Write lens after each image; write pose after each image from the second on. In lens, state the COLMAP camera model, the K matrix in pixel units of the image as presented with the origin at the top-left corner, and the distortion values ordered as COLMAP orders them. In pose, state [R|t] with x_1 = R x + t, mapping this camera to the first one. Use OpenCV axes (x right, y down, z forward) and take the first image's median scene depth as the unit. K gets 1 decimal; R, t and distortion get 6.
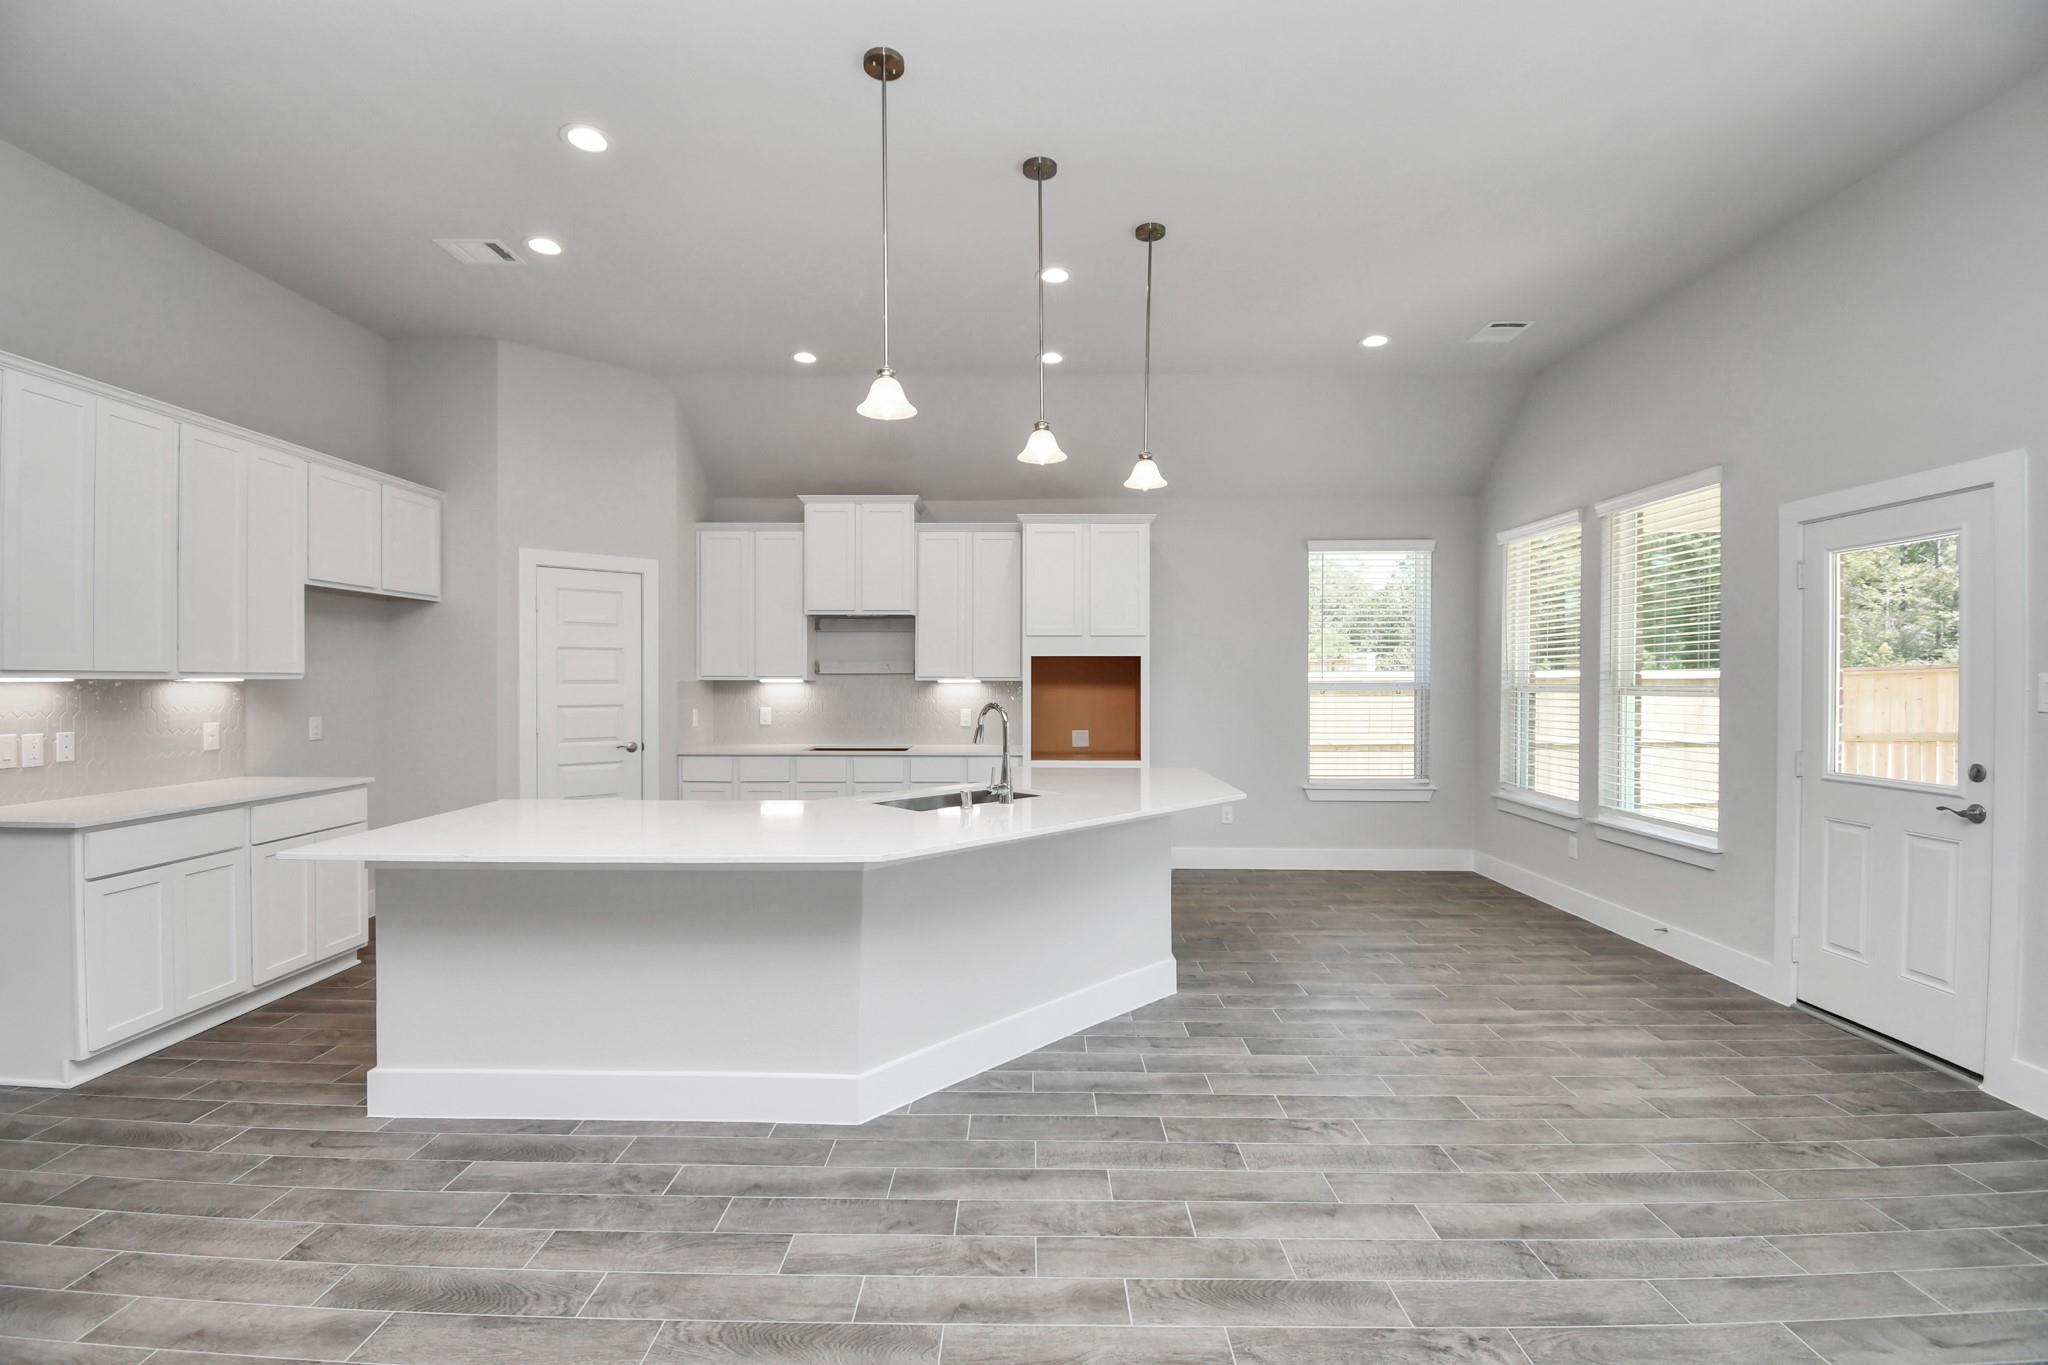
lens RADIAL K [[897.5, 0, 1015.6], [0, 897.5, 684.7], [0, 0, 1]] dist [0.024195, -0.027038]
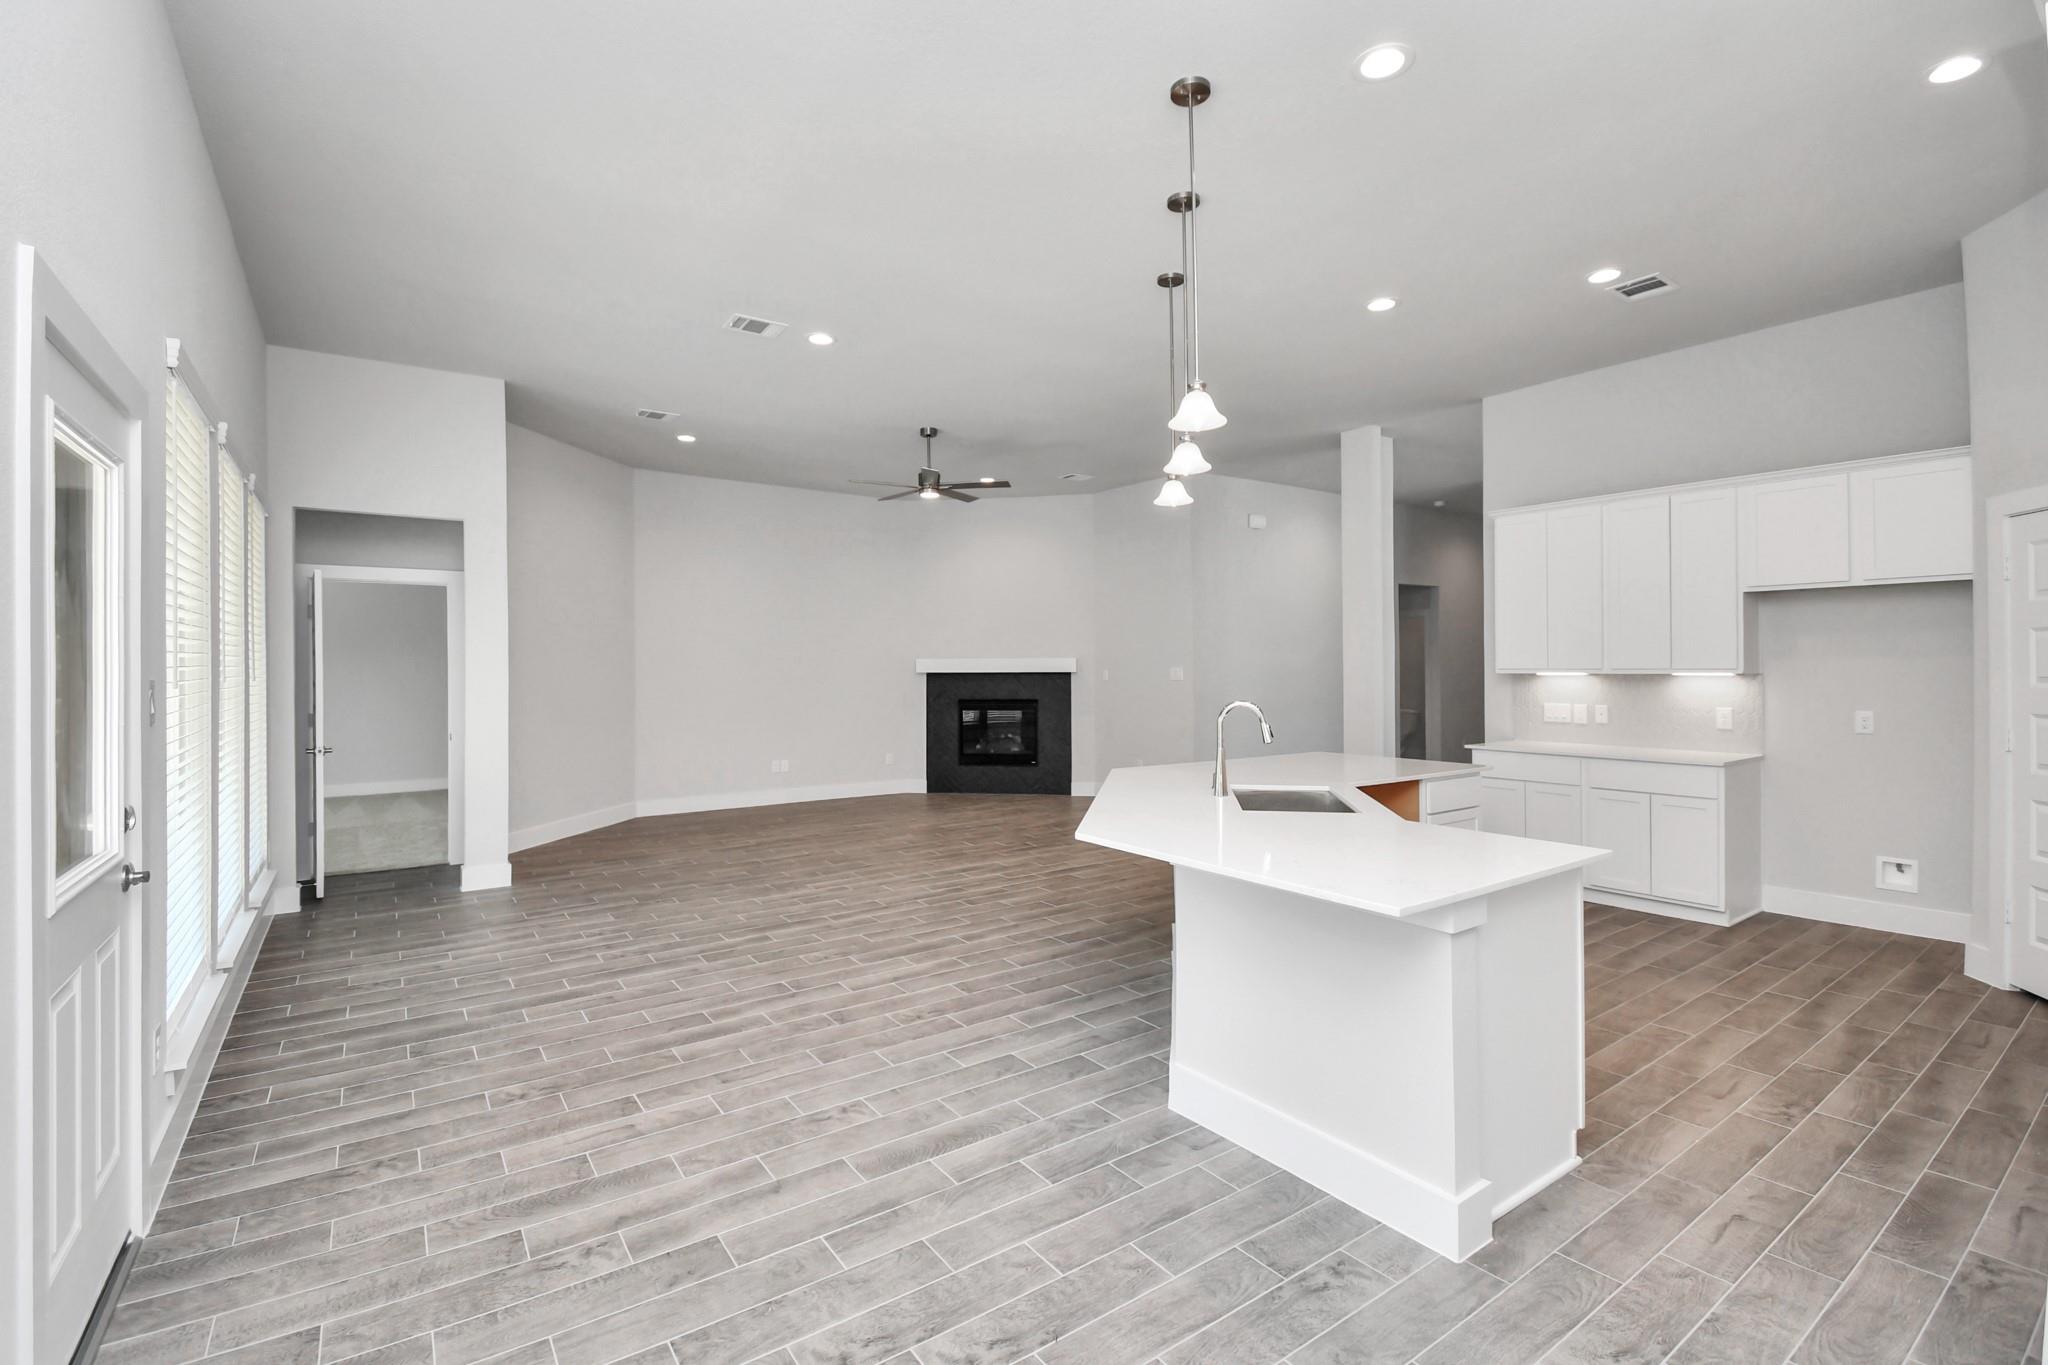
lens RADIAL K [[911.0, 0, 1026.9], [0, 911.0, 666.4], [0, 0, 1]] dist [0.020785, -0.022937]
pose [[-0.804106, -0.001968, -0.594483, 0.564230], [-0.002866, 0.999996, 0.000567, -0.011932], [0.594480, 0.002160, -0.804108, 1.209572]]
